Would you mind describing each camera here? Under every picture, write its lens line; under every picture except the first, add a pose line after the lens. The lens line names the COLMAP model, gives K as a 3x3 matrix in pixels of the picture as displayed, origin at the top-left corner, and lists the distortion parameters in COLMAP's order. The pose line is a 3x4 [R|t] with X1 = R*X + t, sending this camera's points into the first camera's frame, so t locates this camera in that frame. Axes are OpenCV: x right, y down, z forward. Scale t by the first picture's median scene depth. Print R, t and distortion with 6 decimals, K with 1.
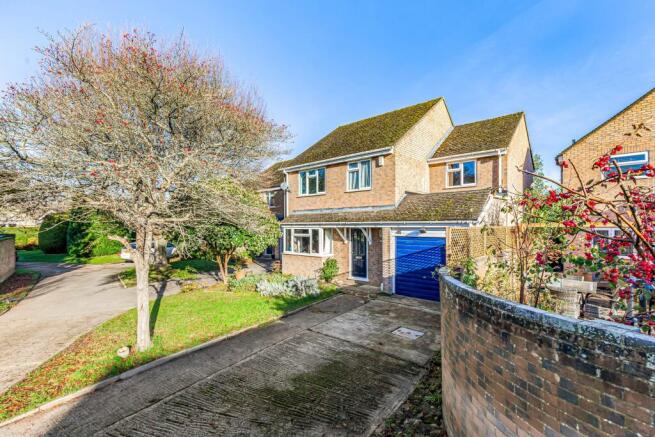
lens RADIAL K [[302.8, 0, 327.1], [0, 302.8, 229.6], [0, 0, 1]] dist [0.001250, 0.000119]
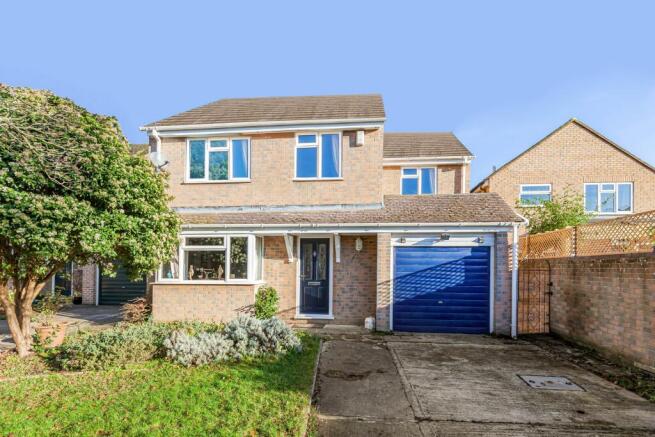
lens RADIAL K [[318.9, 0, 327.2], [0, 318.9, 269.7], [0, 0, 1]] dist [0.002431, 0.000091]
pose [[0.803078, 0.011442, 0.595763, -0.294969], [-0.002347, 0.999869, -0.016039, 0.077598], [-0.595869, 0.011482, 0.803000, 0.460640]]
